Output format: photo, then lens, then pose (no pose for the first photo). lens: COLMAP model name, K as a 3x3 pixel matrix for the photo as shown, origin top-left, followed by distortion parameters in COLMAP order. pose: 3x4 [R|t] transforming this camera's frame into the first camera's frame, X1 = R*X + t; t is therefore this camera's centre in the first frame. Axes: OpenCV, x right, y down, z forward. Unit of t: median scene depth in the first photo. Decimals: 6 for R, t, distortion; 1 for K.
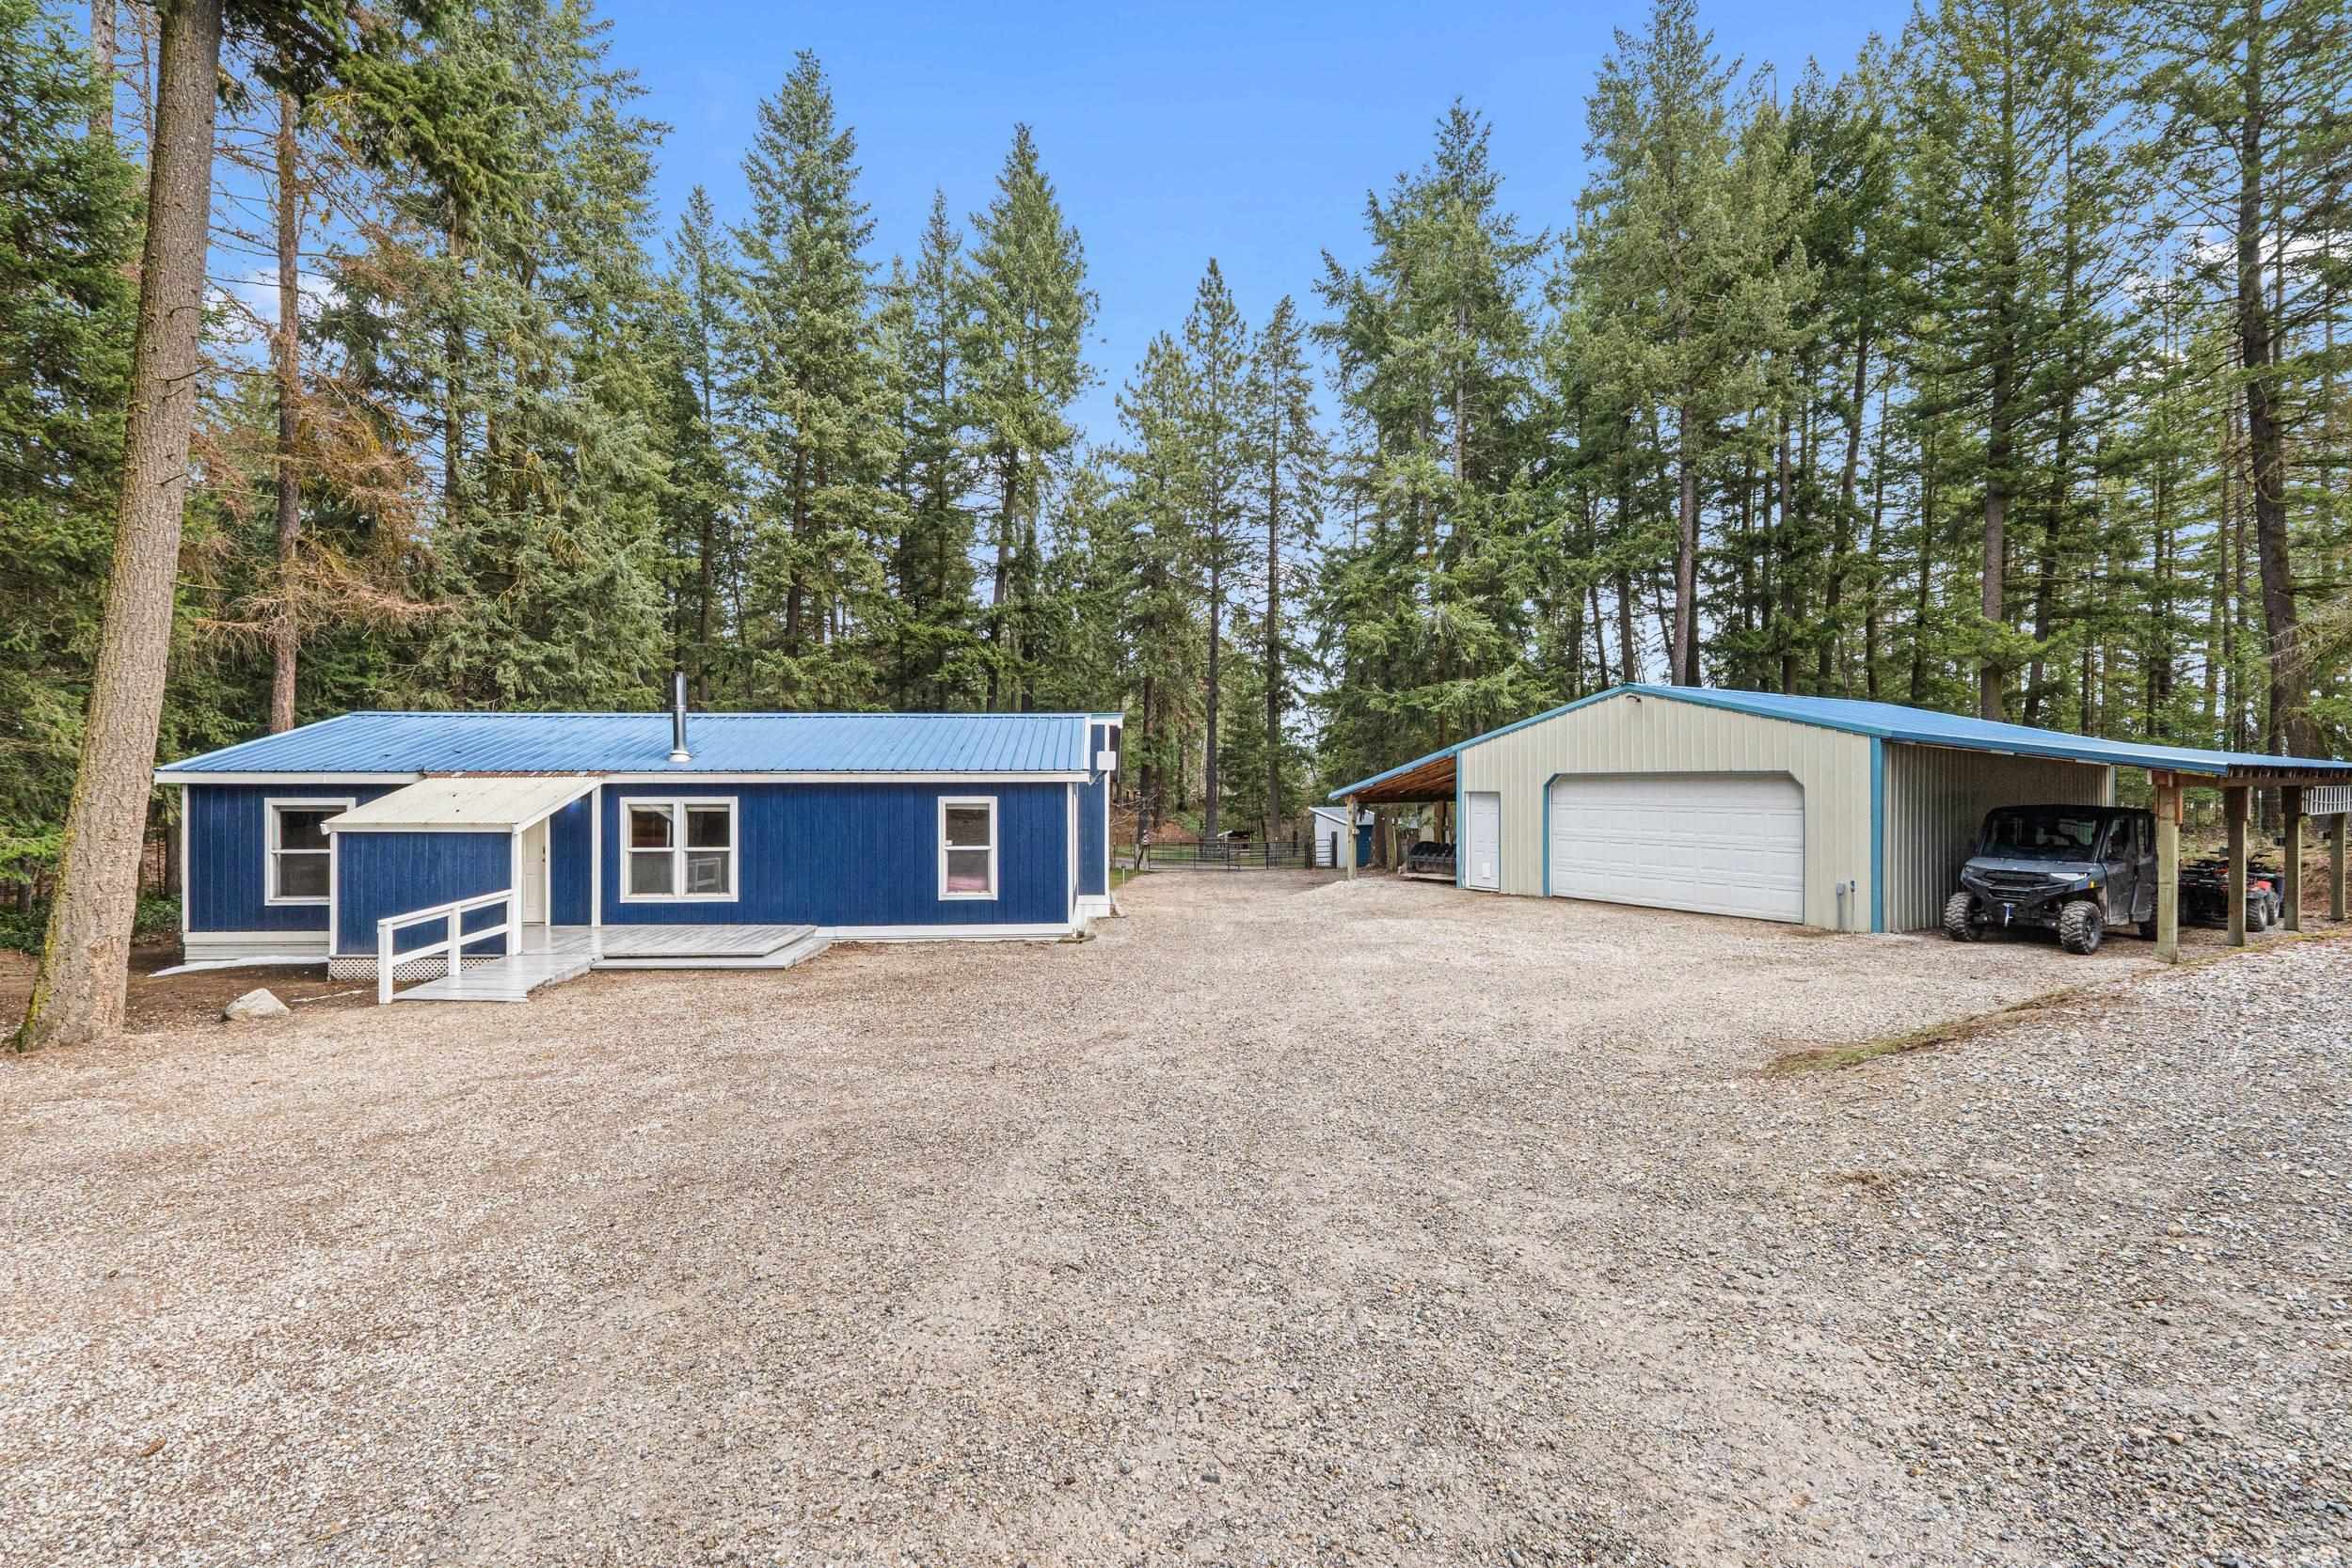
lens RADIAL K [[998.3, 0, 1183.3], [0, 998.3, 792.4], [0, 0, 1]] dist [-0.012104, -0.000204]
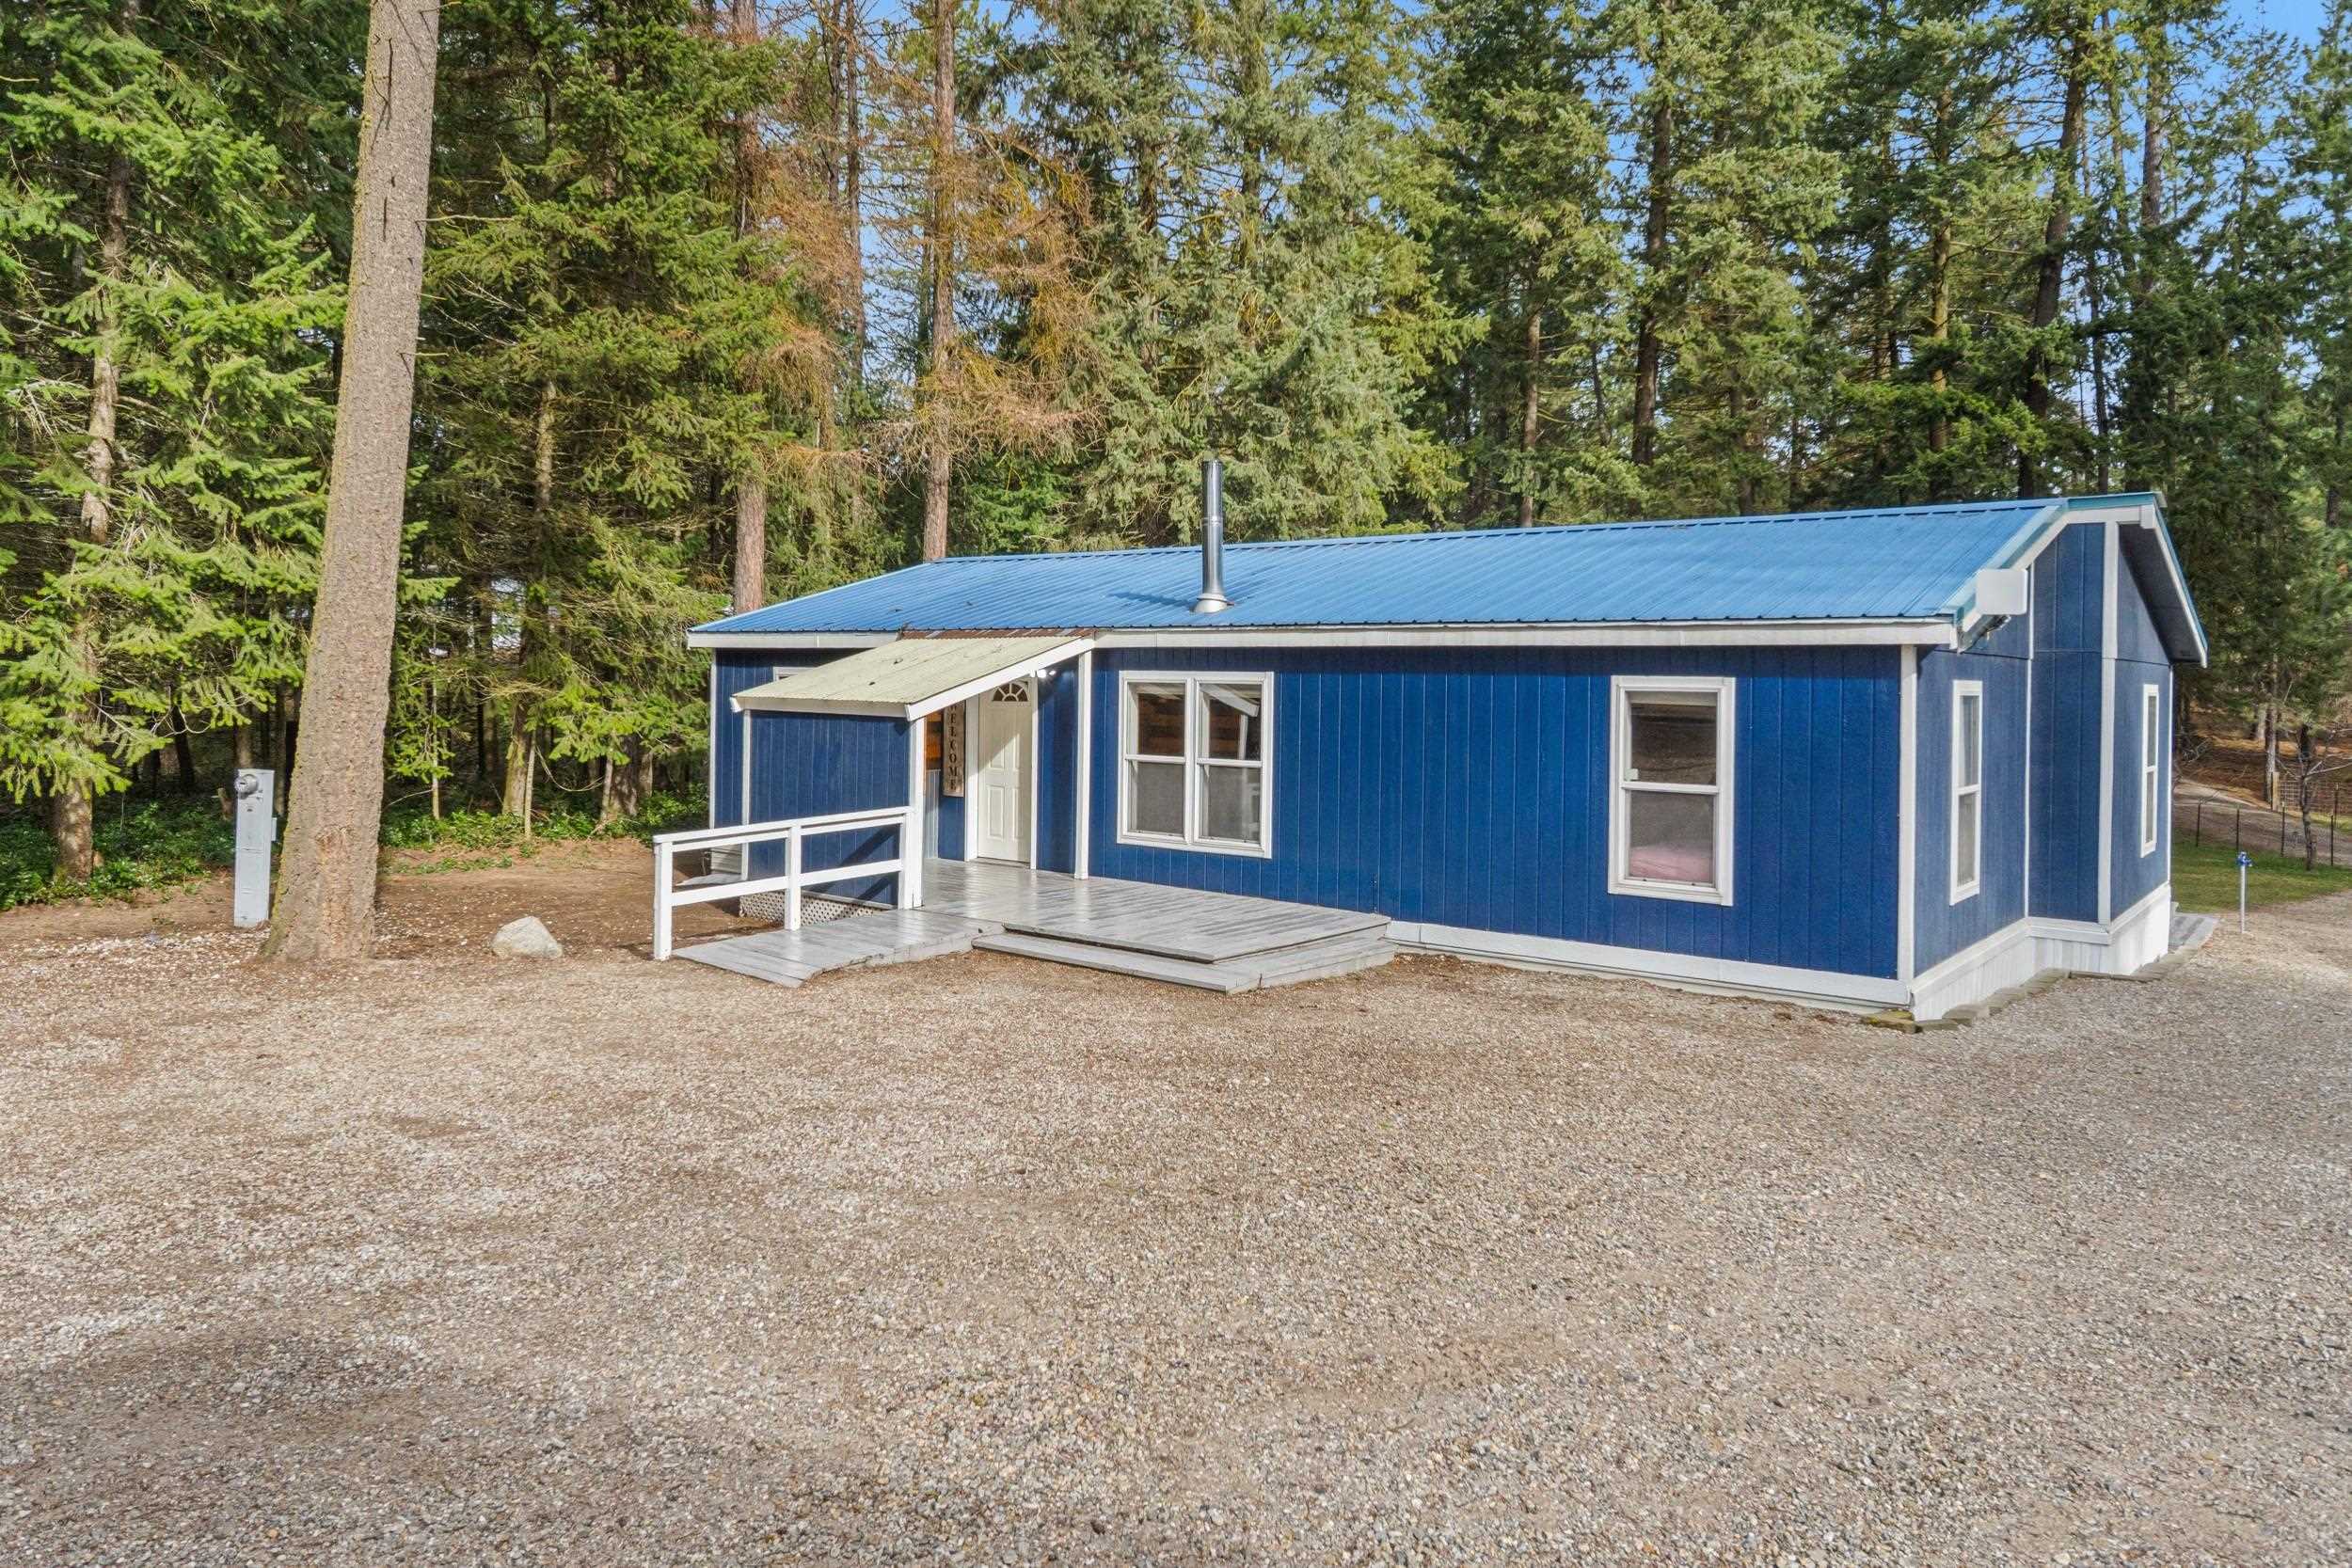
lens RADIAL K [[1551.2, 0, 1211.3], [0, 1551.2, 688.1], [0, 0, 1]] dist [0.001417, 0.002859]
pose [[0.733036, 0.014692, -0.680031, 0.121482], [-0.022244, 0.999750, -0.002379, 0.016387], [0.679826, 0.016871, 0.733180, 0.333100]]
